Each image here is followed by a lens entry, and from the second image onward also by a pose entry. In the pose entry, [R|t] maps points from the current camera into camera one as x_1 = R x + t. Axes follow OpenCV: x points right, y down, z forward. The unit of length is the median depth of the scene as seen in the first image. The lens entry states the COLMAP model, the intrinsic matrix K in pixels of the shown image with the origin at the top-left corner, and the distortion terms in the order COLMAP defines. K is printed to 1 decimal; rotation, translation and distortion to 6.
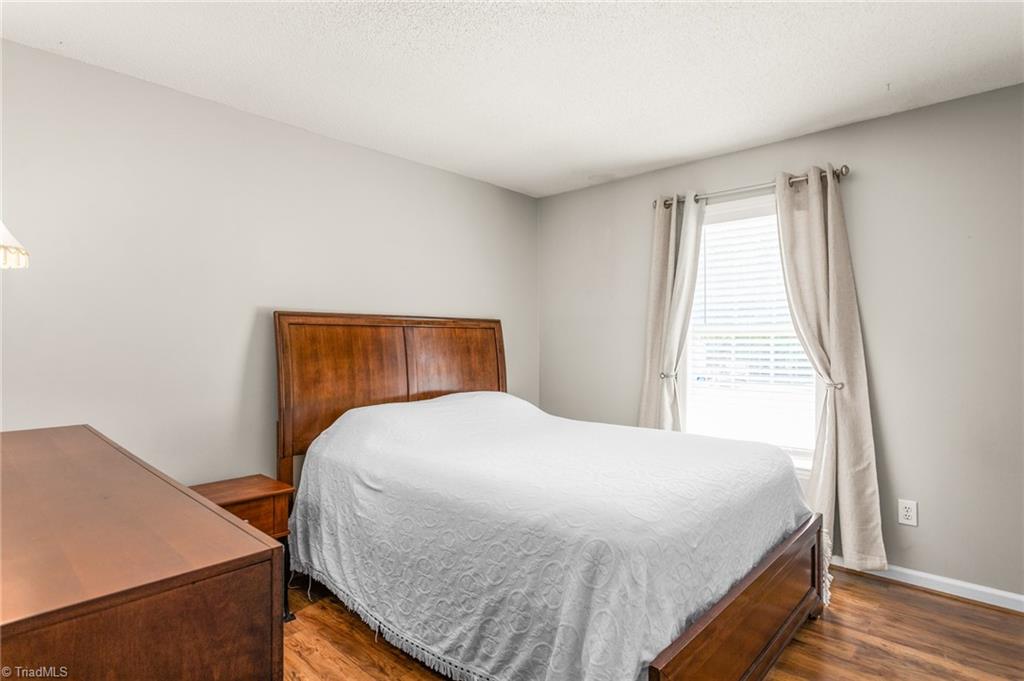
lens RADIAL K [[518.2, 0, 512.4], [0, 518.2, 340.2], [0, 0, 1]] dist [-0.011073, 0.004493]
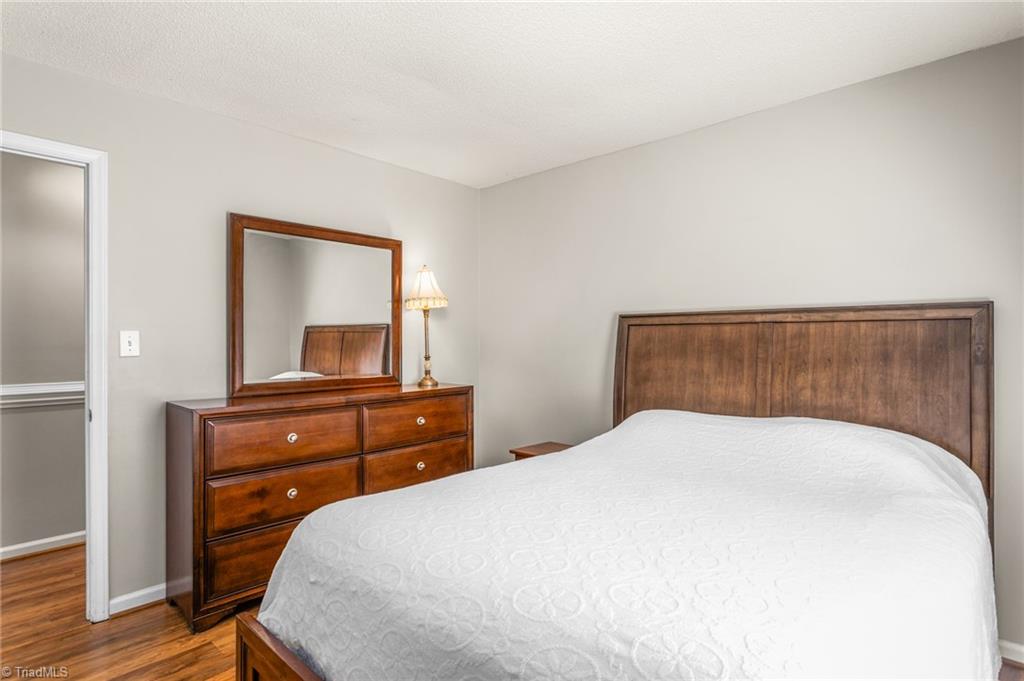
lens RADIAL K [[518.2, 0, 512.7], [0, 518.2, 340.8], [0, 0, 1]] dist [-0.011073, 0.004493]
pose [[0.027844, 0.001010, -0.999612, 0.630128], [-0.003541, 0.999993, 0.000911, 0.001790], [0.999606, 0.003514, 0.027848, 0.664546]]
